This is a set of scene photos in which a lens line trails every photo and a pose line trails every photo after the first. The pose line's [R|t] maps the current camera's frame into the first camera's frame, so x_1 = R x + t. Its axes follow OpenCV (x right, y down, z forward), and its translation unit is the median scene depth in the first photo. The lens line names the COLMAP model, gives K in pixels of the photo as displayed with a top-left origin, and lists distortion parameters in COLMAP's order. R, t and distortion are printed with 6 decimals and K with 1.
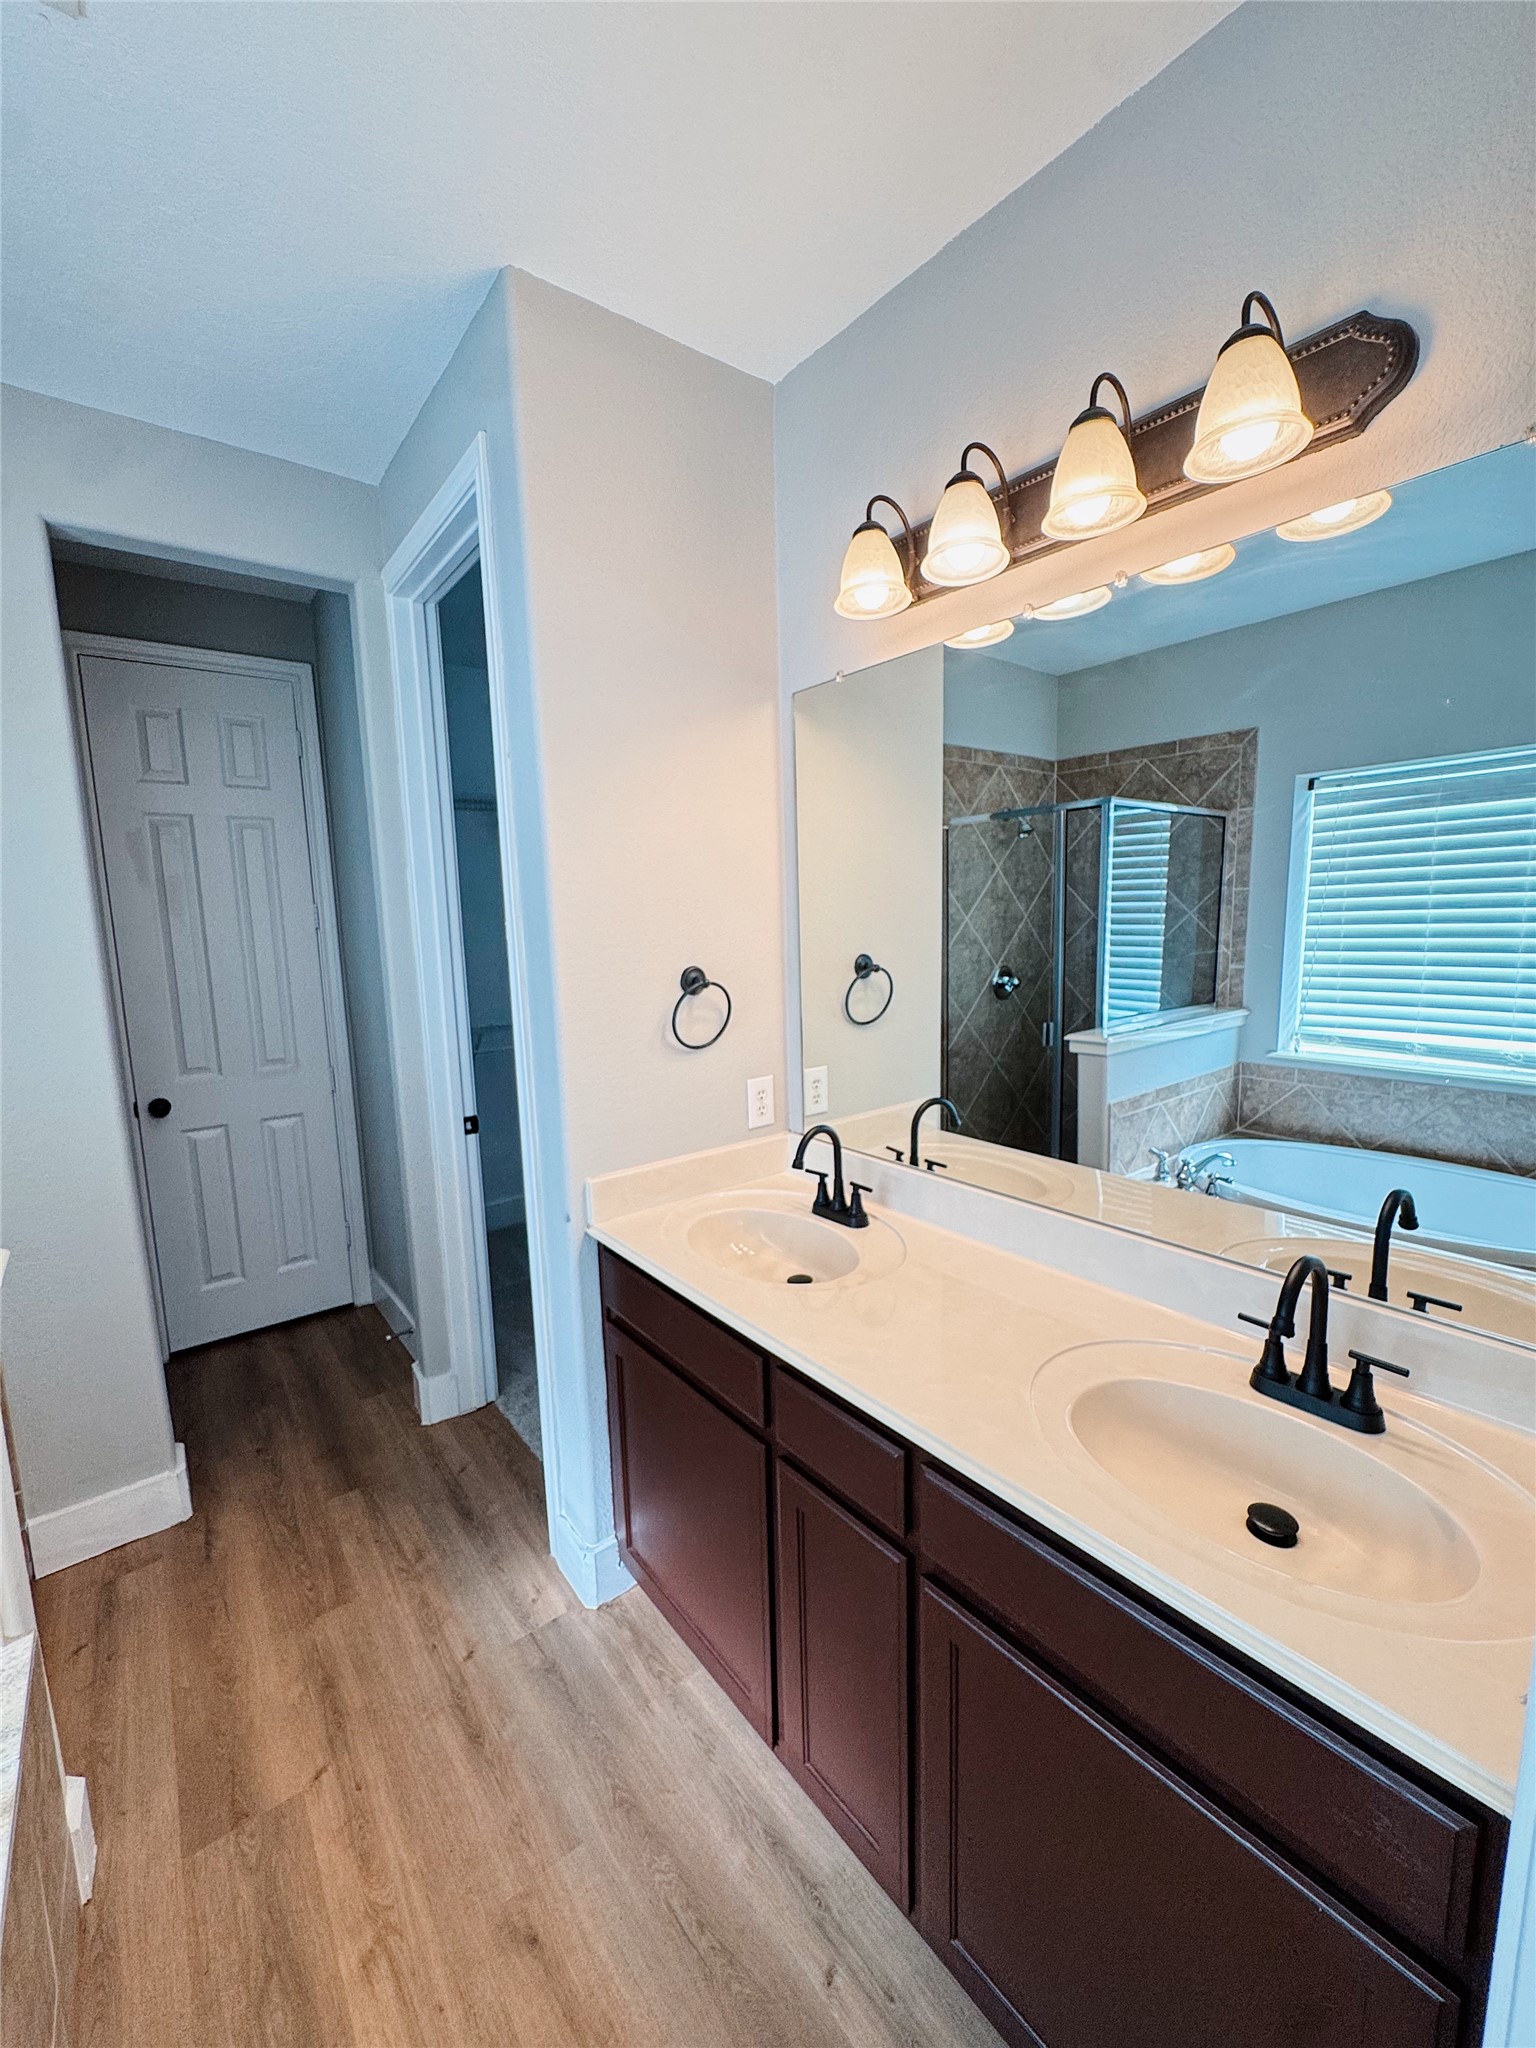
lens RADIAL K [[831.4, 0, 765.4], [0, 831.4, 1022.8], [0, 0, 1]] dist [-0.008906, 0.001421]
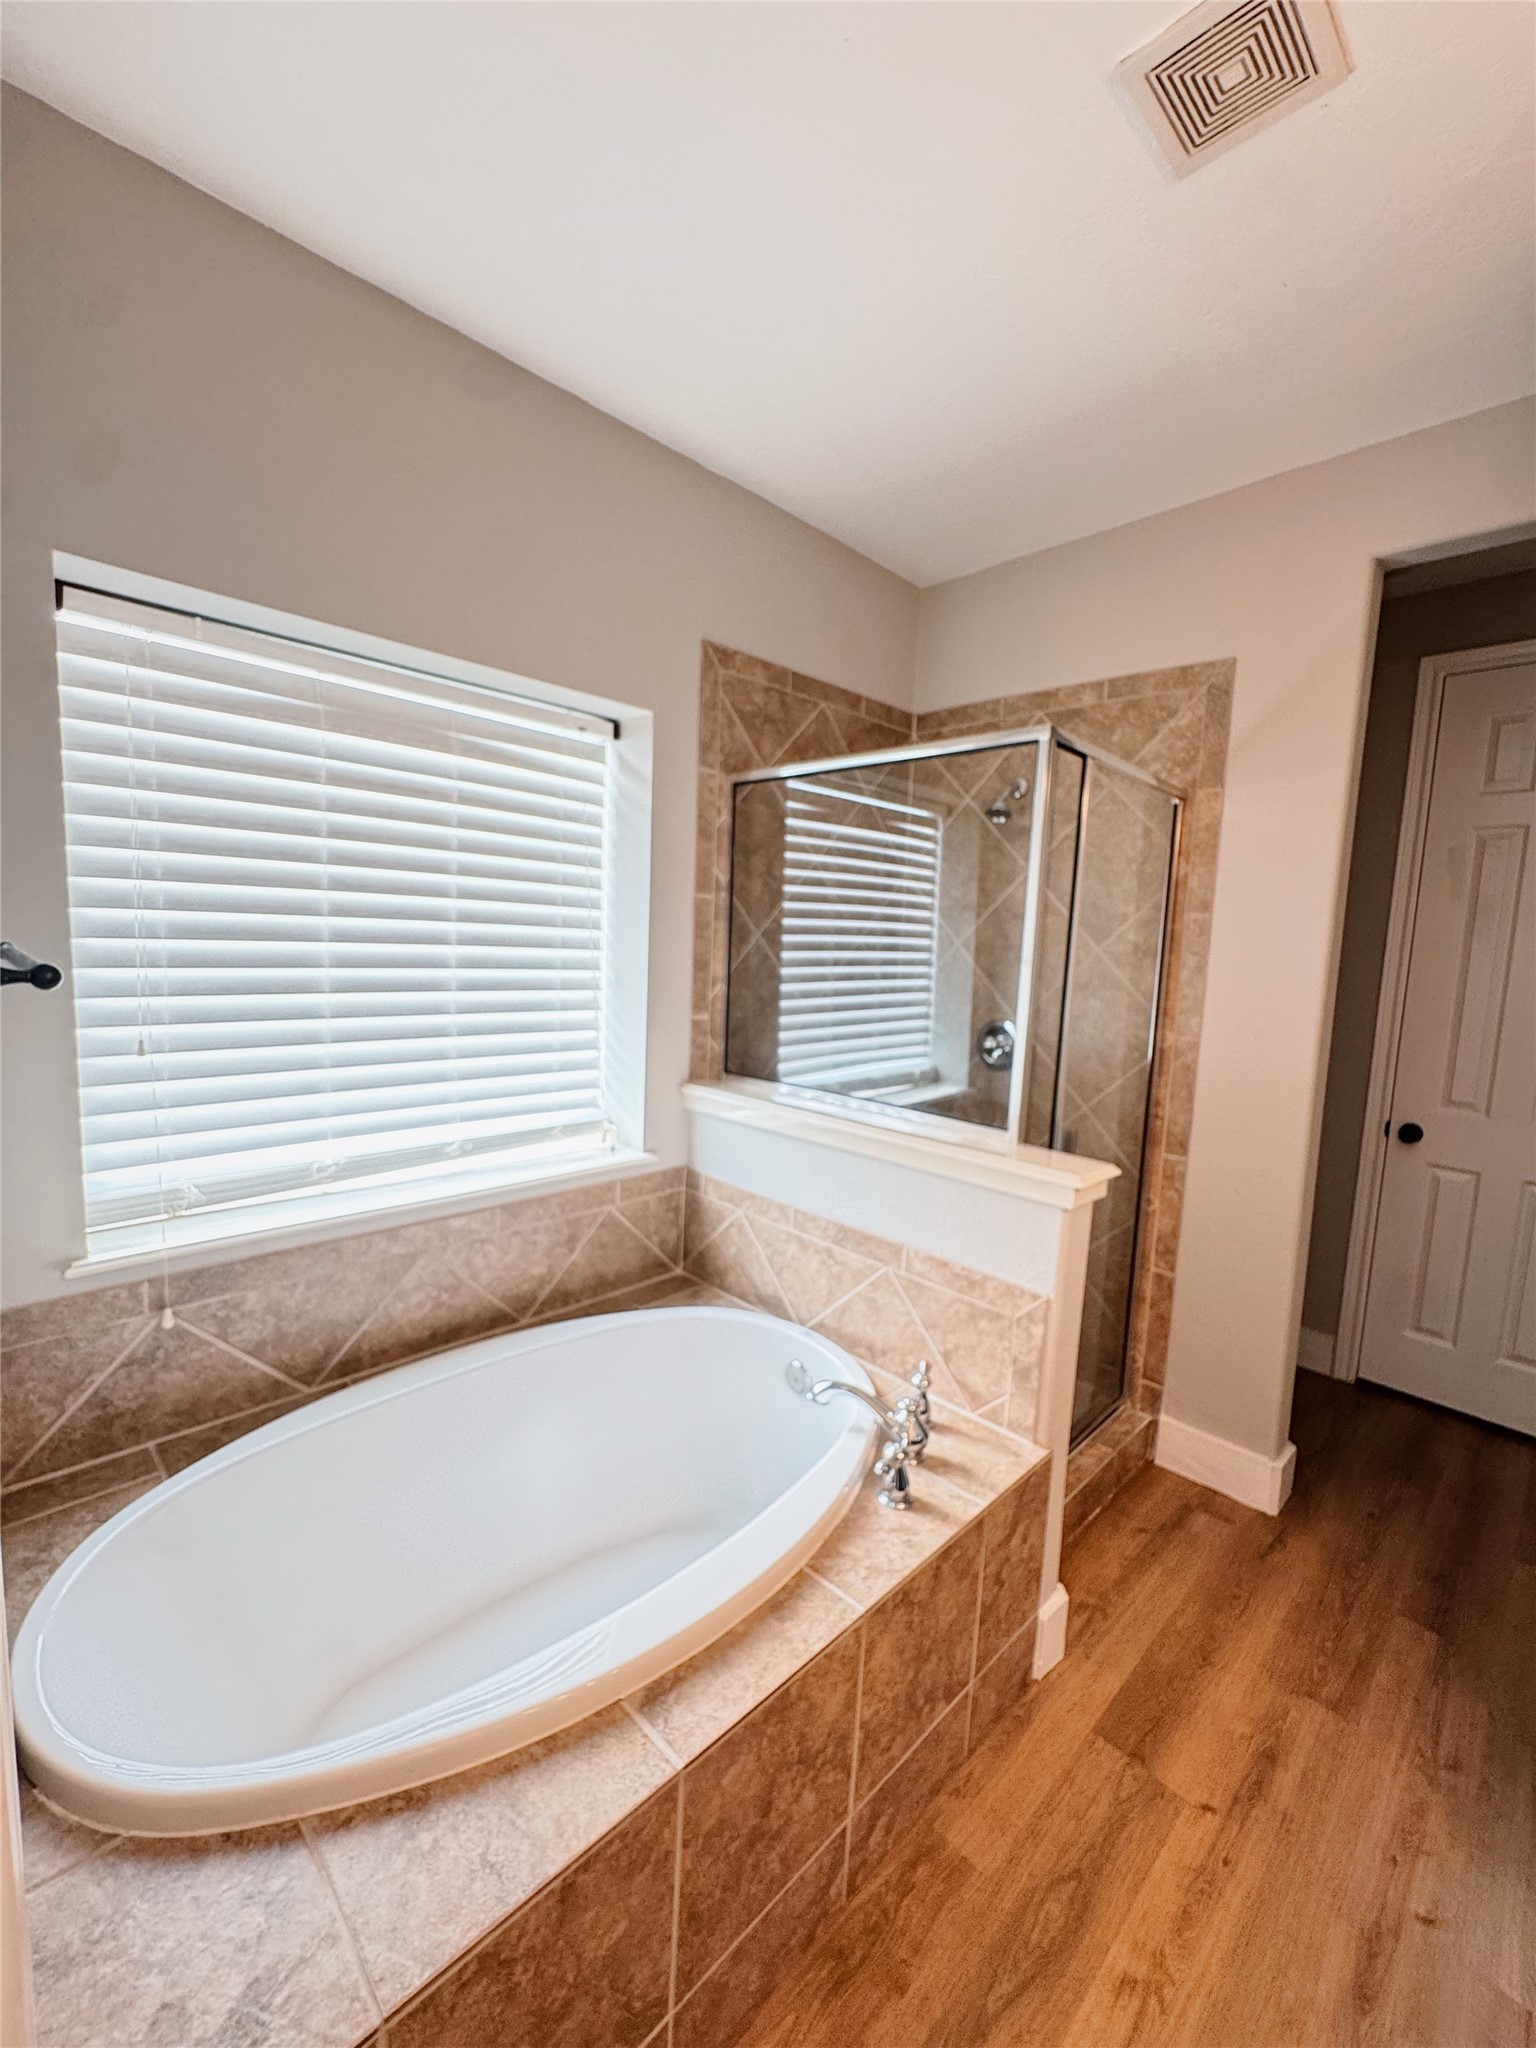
lens RADIAL K [[831.4, 0, 766.9], [0, 831.4, 1029.0], [0, 0, 1]] dist [-0.008906, 0.001421]
pose [[0.116558, 0.152248, -0.981445, 0.153857], [-0.175655, 0.975763, 0.130506, -0.014195], [0.977527, 0.157184, 0.140476, 0.155081]]
